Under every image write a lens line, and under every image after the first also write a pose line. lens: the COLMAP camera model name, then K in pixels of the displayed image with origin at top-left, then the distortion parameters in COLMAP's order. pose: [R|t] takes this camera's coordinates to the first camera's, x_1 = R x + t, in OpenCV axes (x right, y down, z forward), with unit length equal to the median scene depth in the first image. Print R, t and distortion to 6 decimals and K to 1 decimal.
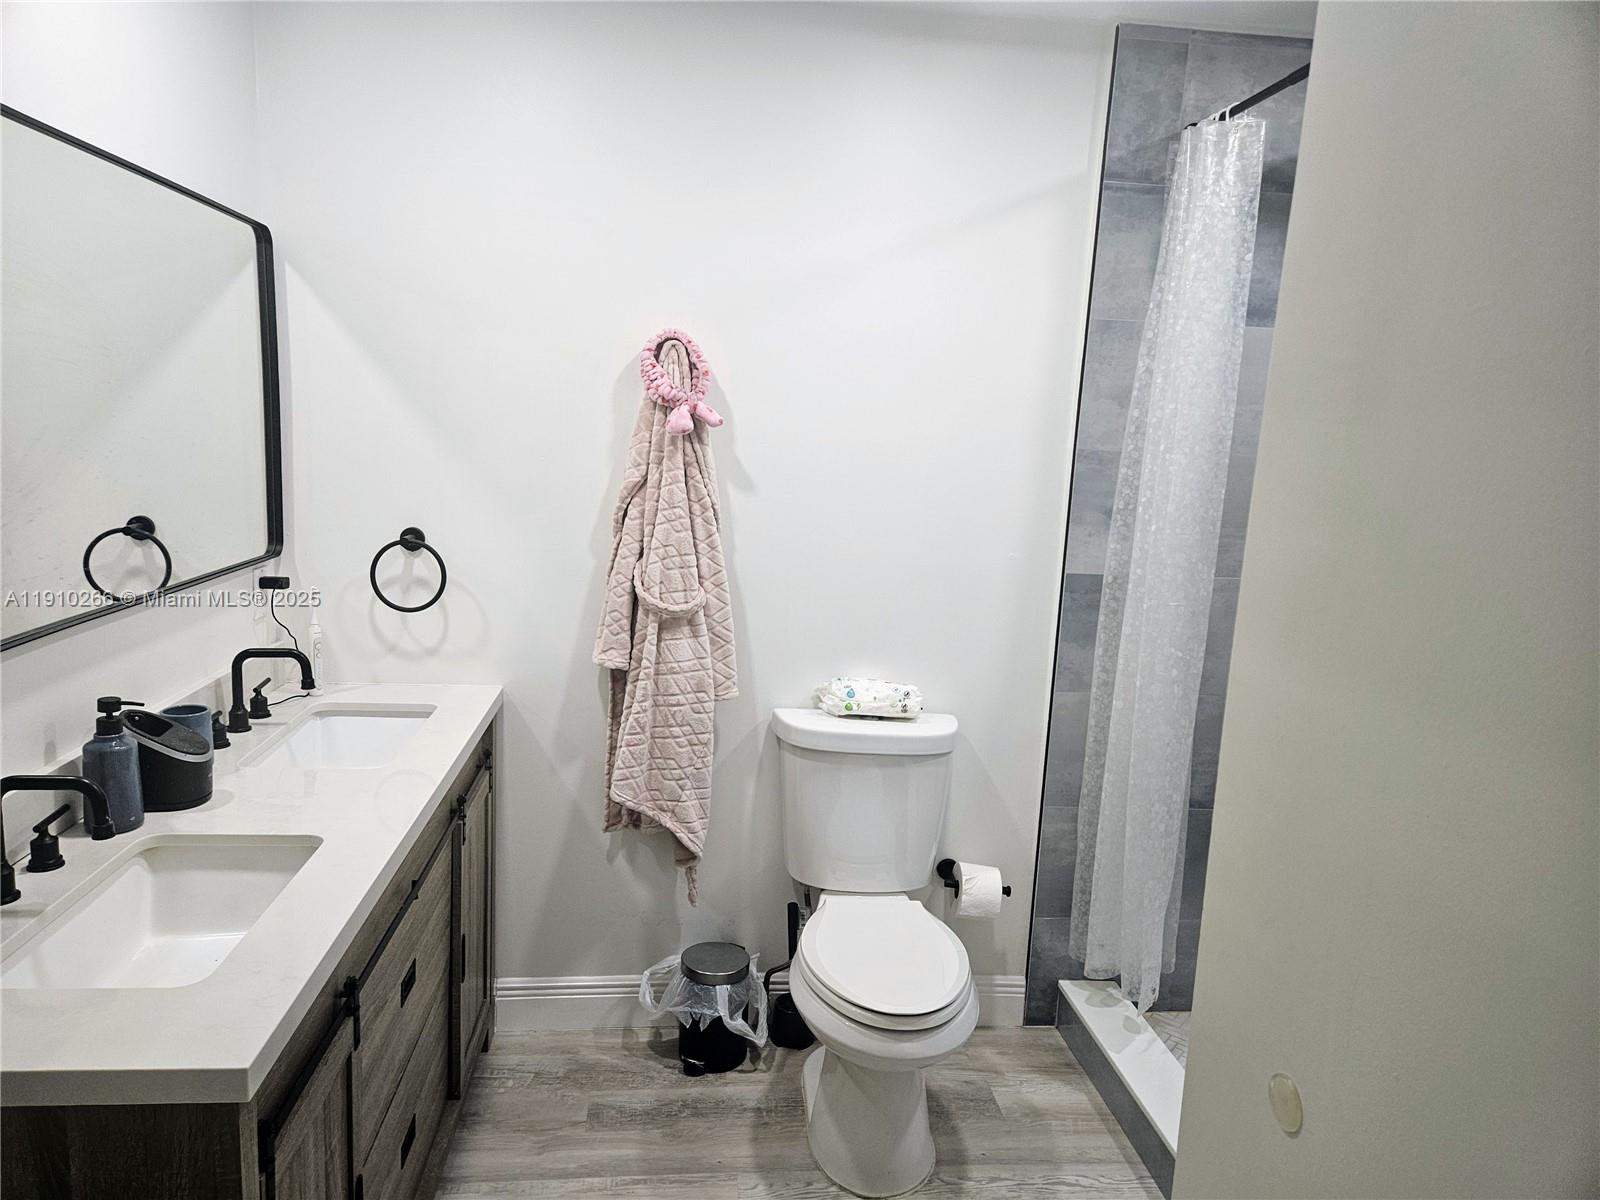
lens RADIAL K [[1067.9, 0, 798.1], [0, 1067.9, 608.9], [0, 0, 1]] dist [0.061927, -0.049252]
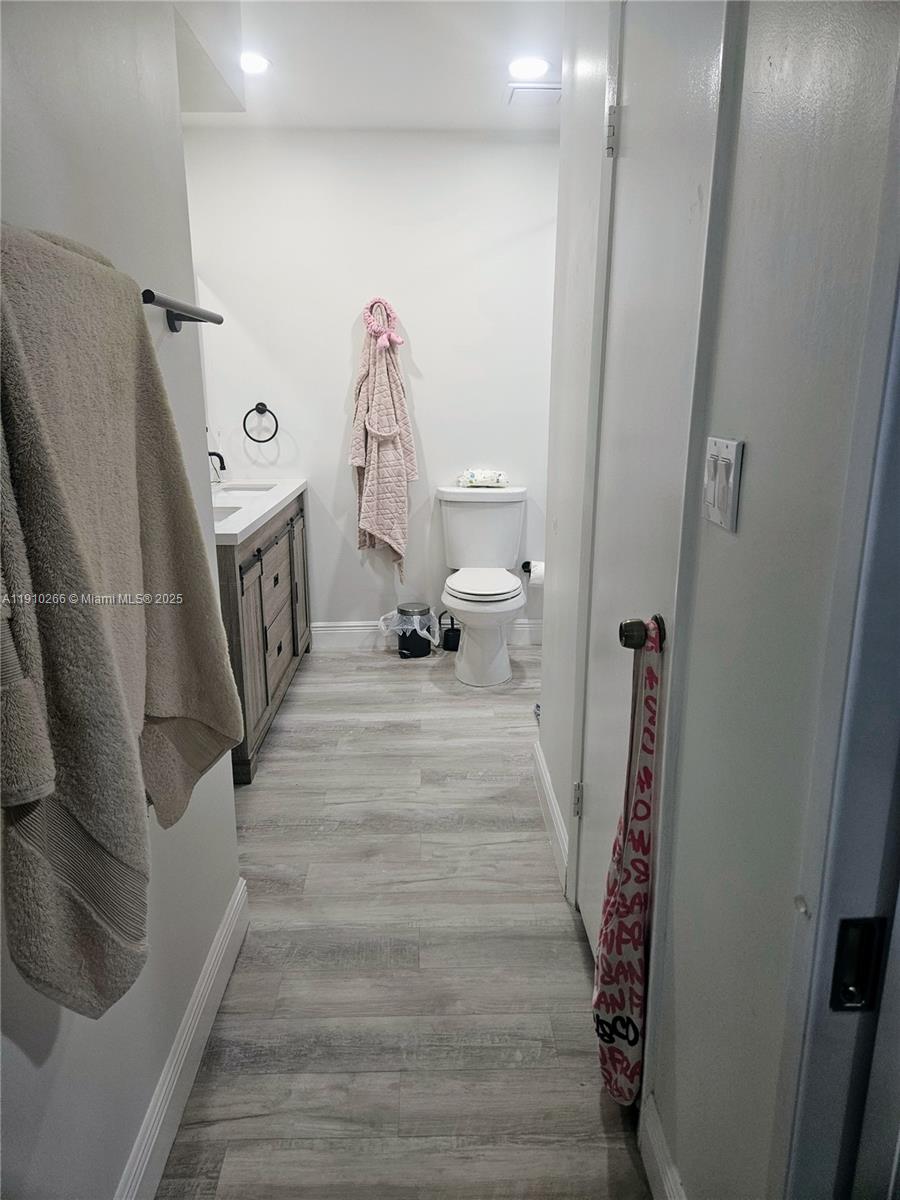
lens RADIAL K [[801.0, 0, 457.7], [0, 801.0, 595.0], [0, 0, 1]] dist [0.061927, -0.049252]
pose [[0.996395, -0.030333, -0.079226, 0.138117], [0.036666, 0.996141, 0.079747, 0.186587], [0.076501, -0.082365, 0.993662, -0.564681]]
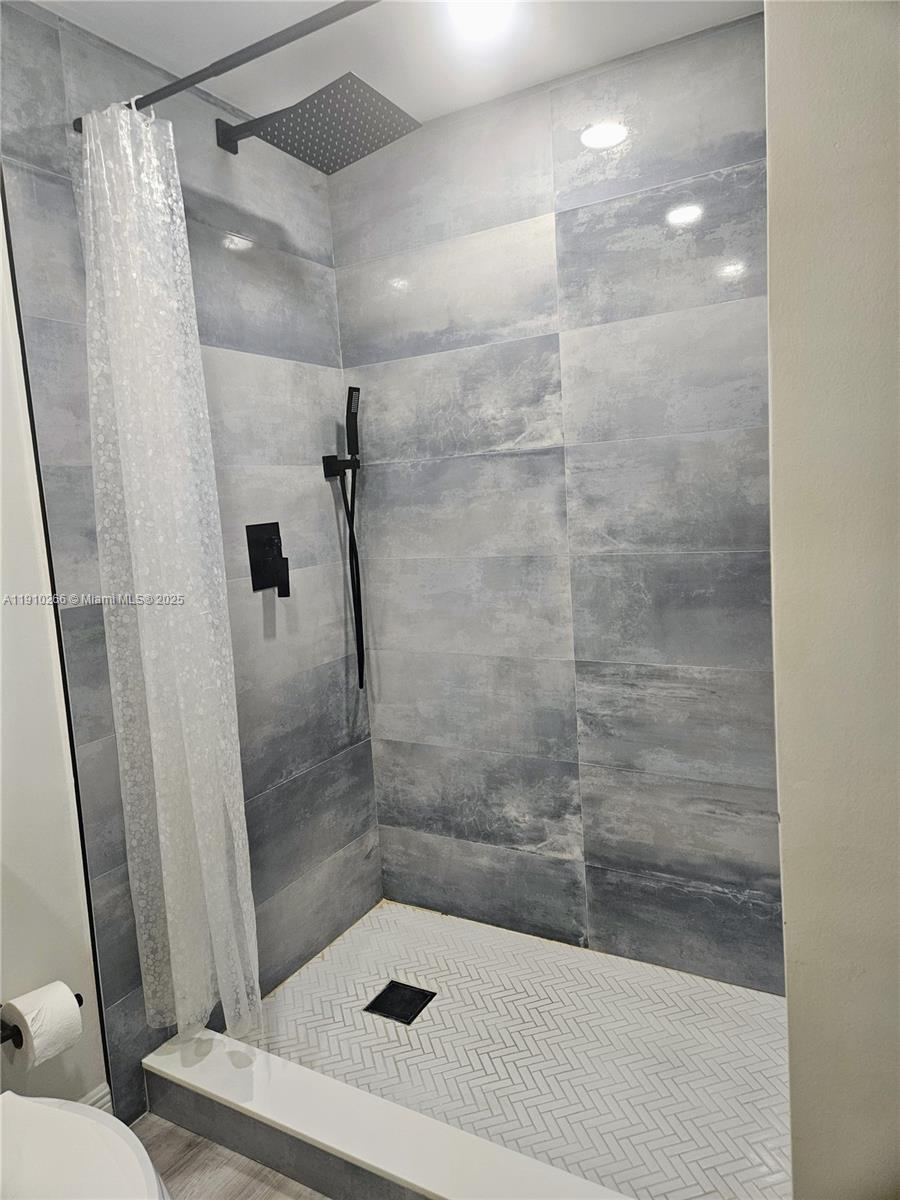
lens RADIAL K [[801.0, 0, 445.8], [0, 801.0, 590.6], [0, 0, 1]] dist [0.061927, -0.049252]
pose [[0.599945, -0.177321, 0.780143, -0.072436], [0.228859, 0.972418, 0.045027, -0.006470], [-0.766609, 0.151529, 0.623979, 0.370809]]
